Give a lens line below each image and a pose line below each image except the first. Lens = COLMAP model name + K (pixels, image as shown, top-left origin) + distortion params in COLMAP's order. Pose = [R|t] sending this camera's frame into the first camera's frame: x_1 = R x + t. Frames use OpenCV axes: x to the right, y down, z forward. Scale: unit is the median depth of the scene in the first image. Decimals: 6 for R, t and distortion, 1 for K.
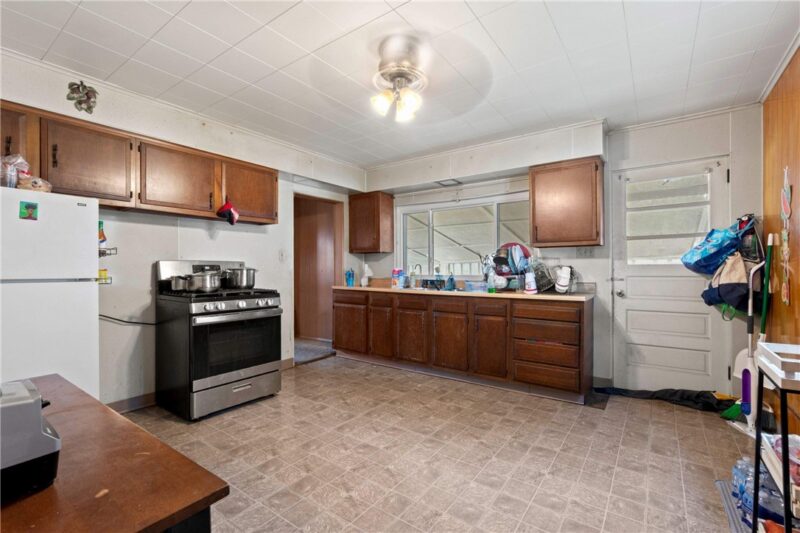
lens RADIAL K [[355.5, 0, 398.6], [0, 355.5, 264.0], [0, 0, 1]] dist [-0.002896, -0.000327]
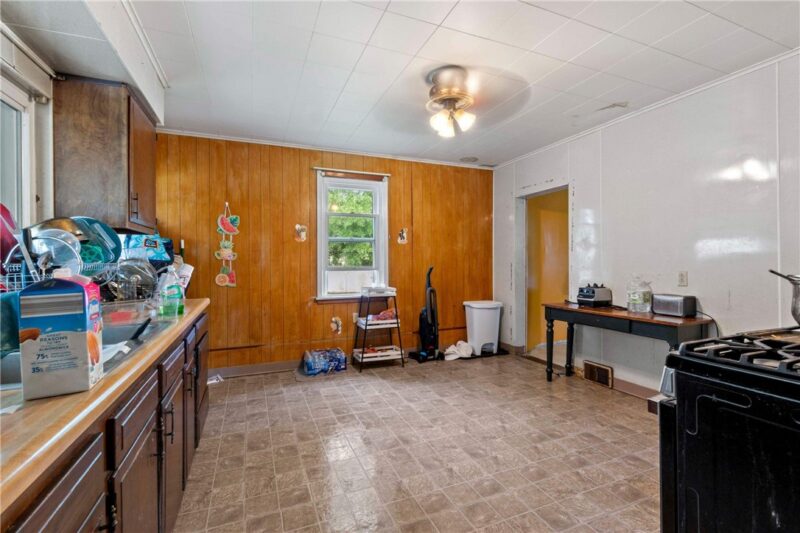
lens RADIAL K [[355.5, 0, 398.6], [0, 355.5, 264.0], [0, 0, 1]] dist [-0.002896, -0.000327]
pose [[-0.849129, 0.001073, 0.528185, -0.425376], [-0.002257, 0.999981, -0.005661, 0.015970], [-0.528181, -0.005999, -0.849111, 1.934008]]
